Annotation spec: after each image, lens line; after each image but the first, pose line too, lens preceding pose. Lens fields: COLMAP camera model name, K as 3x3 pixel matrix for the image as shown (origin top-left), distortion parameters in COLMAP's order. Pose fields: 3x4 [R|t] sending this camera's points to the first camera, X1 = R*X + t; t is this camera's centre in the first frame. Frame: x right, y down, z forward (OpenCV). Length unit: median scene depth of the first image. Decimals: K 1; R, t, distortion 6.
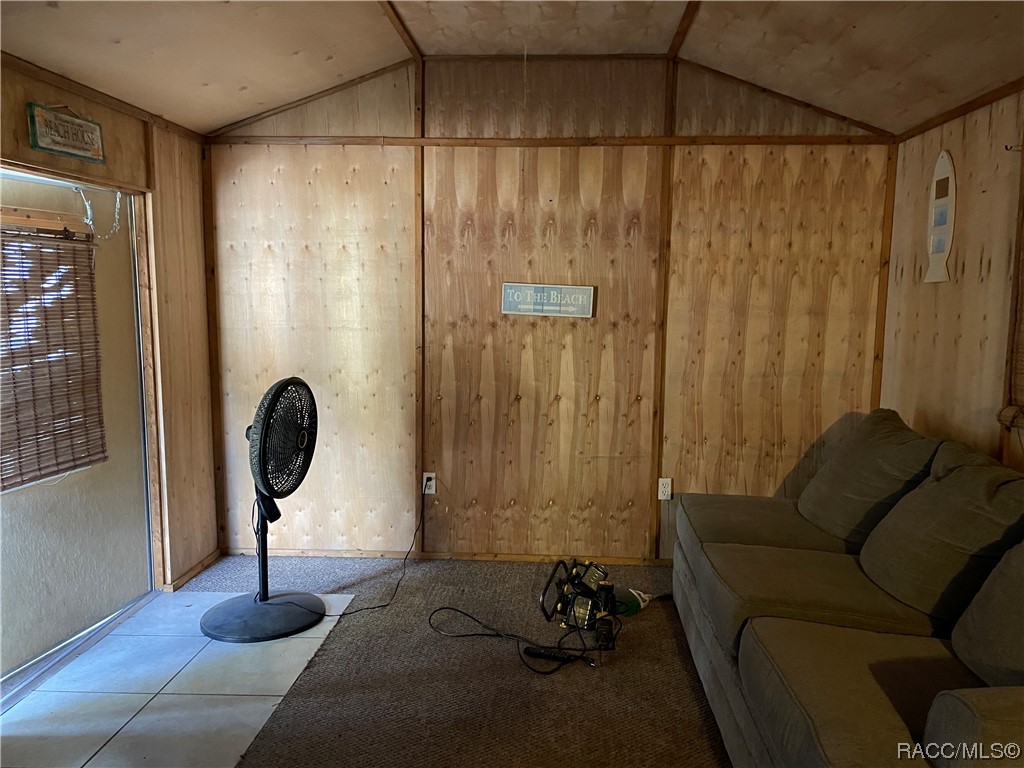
lens RADIAL K [[776.1, 0, 514.1], [0, 776.1, 383.3], [0, 0, 1]] dist [0.085009, -0.112696]
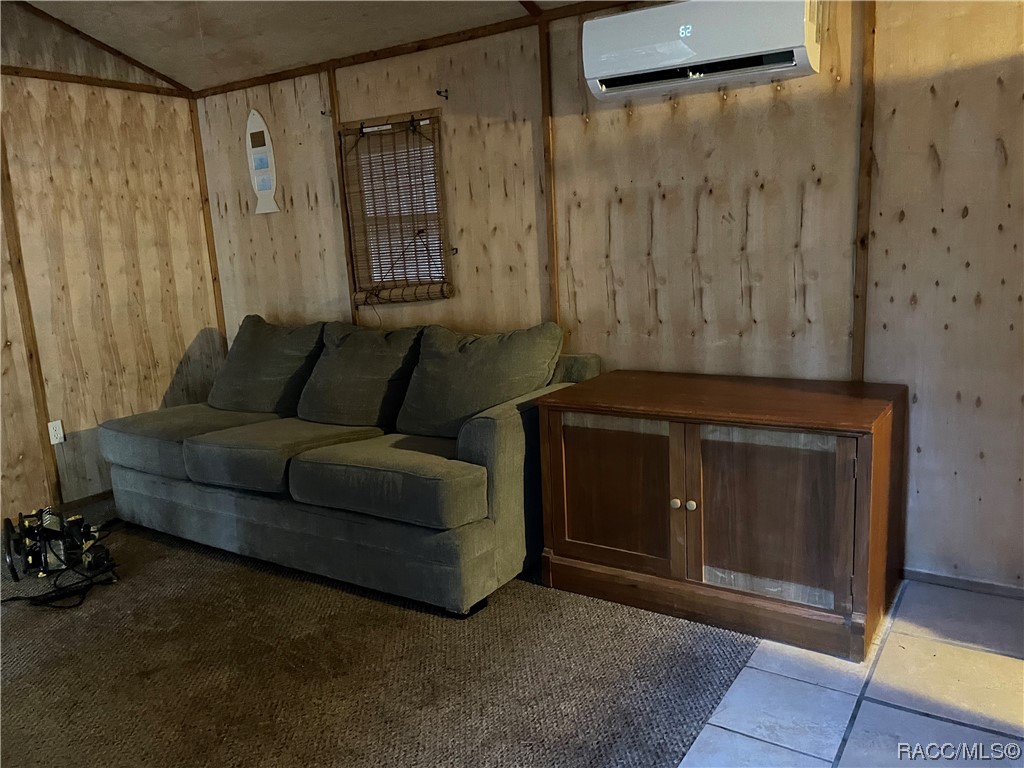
lens RADIAL K [[776.1, 0, 539.5], [0, 776.1, 384.9], [0, 0, 1]] dist [0.085009, -0.112696]
pose [[0.483046, -0.193557, 0.853933, -0.357285], [0.153632, 0.978867, 0.134970, 0.038415], [-0.862011, 0.065995, 0.502575, -0.021148]]
